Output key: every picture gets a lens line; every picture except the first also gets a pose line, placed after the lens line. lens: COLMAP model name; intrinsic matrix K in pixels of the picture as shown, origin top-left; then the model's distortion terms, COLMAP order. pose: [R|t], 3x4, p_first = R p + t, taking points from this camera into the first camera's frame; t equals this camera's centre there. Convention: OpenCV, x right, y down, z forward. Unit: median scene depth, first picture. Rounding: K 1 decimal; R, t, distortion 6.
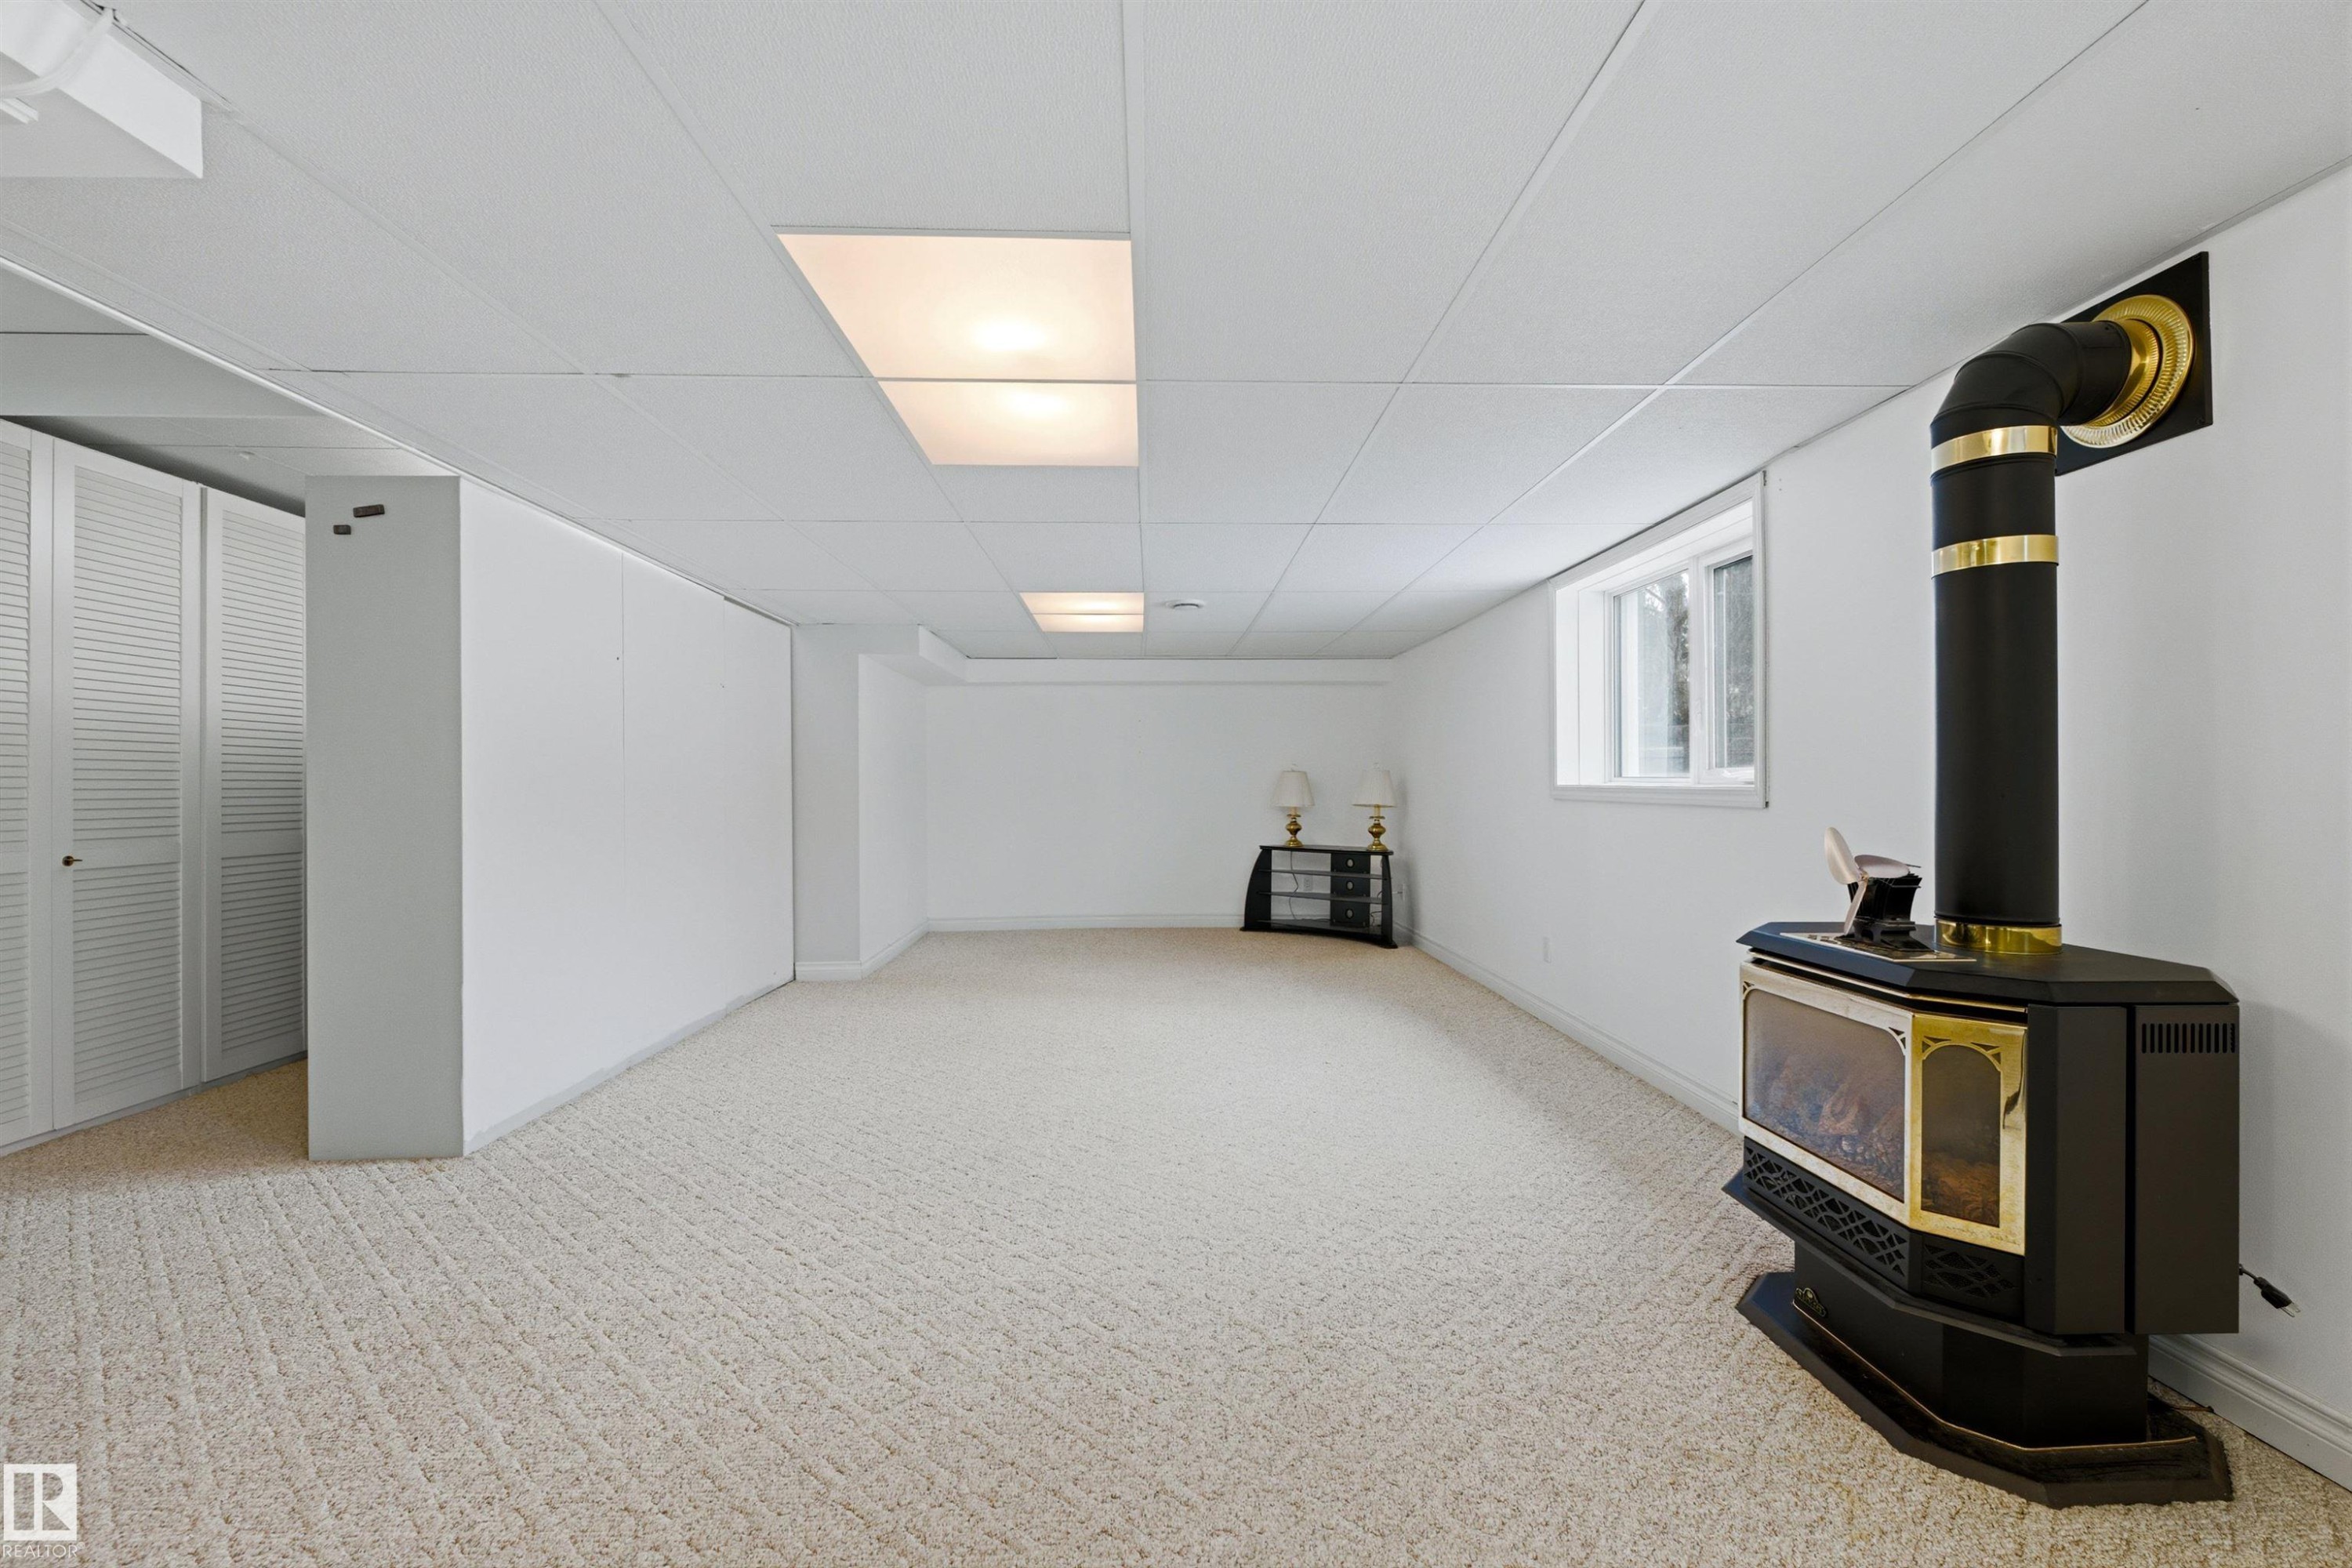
lens RADIAL K [[1010.5, 0, 1186.6], [0, 1010.5, 779.2], [0, 0, 1]] dist [-0.000612, -0.001552]
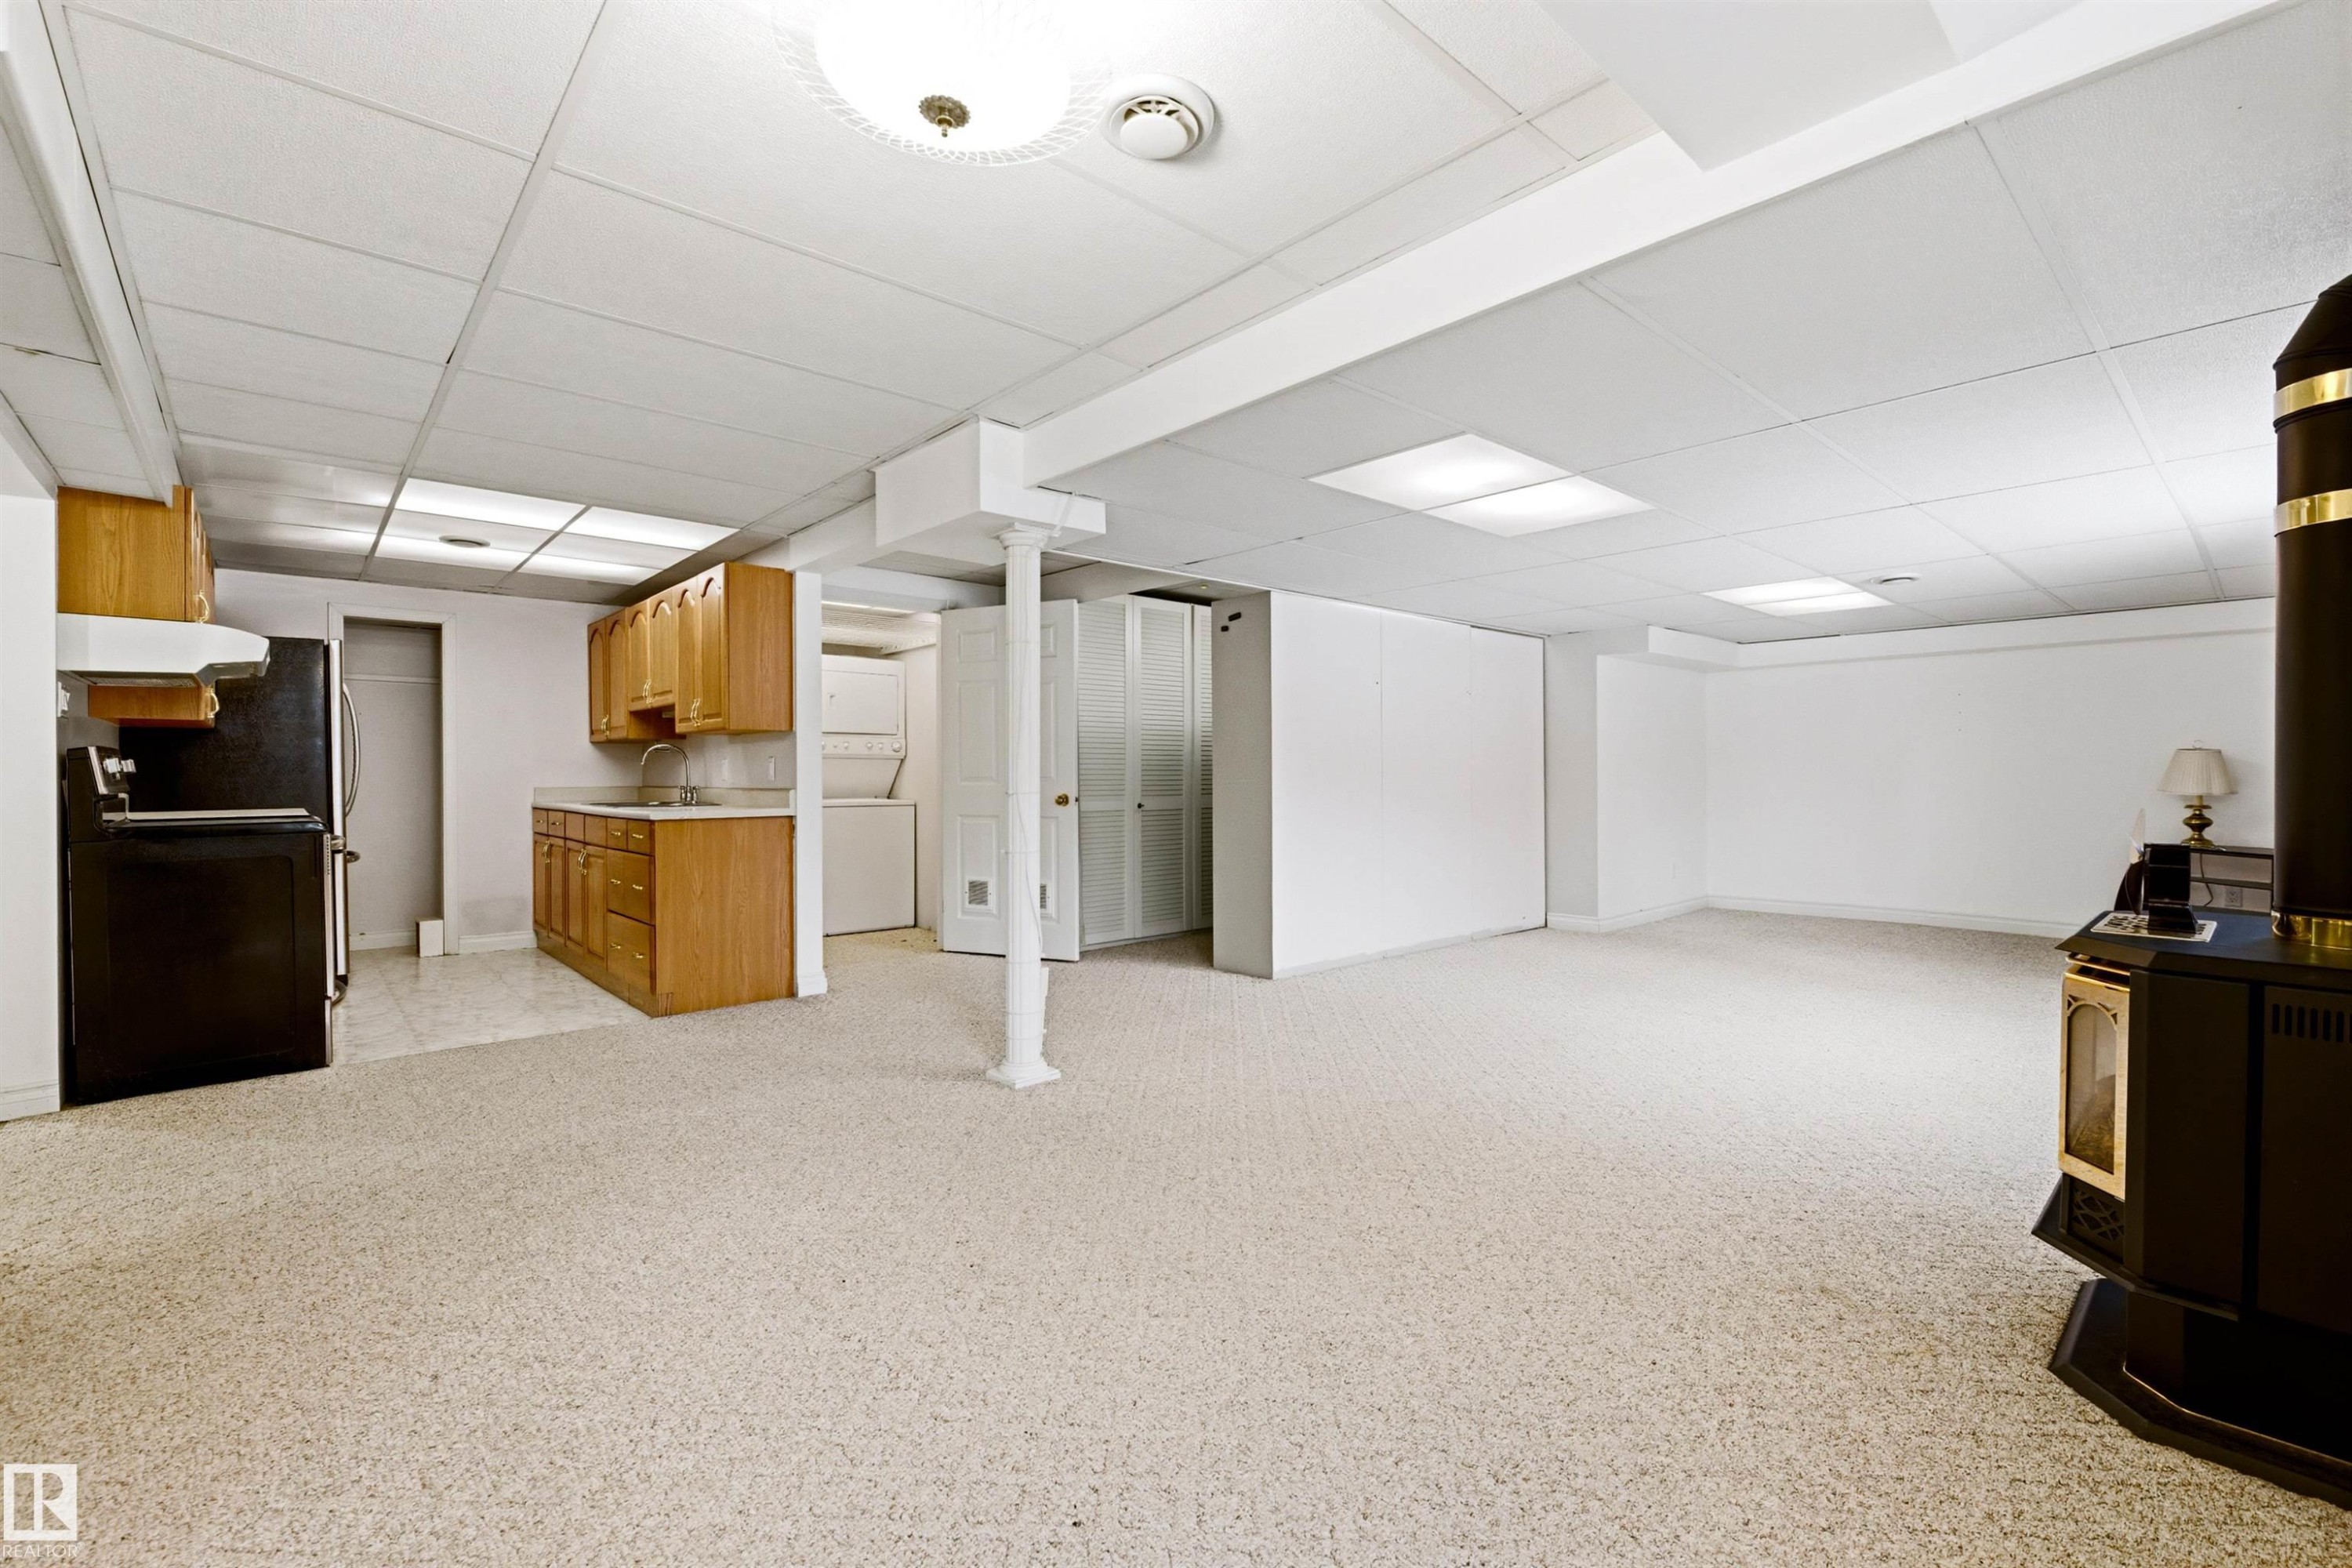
lens RADIAL K [[1010.5, 0, 1167.7], [0, 1010.5, 784.5], [0, 0, 1]] dist [-0.000612, -0.001552]
pose [[0.629066, 0.011248, -0.777271, 0.588628], [0.005638, 0.999803, 0.019030, 0.000788], [0.777332, -0.016353, 0.628878, -0.267253]]
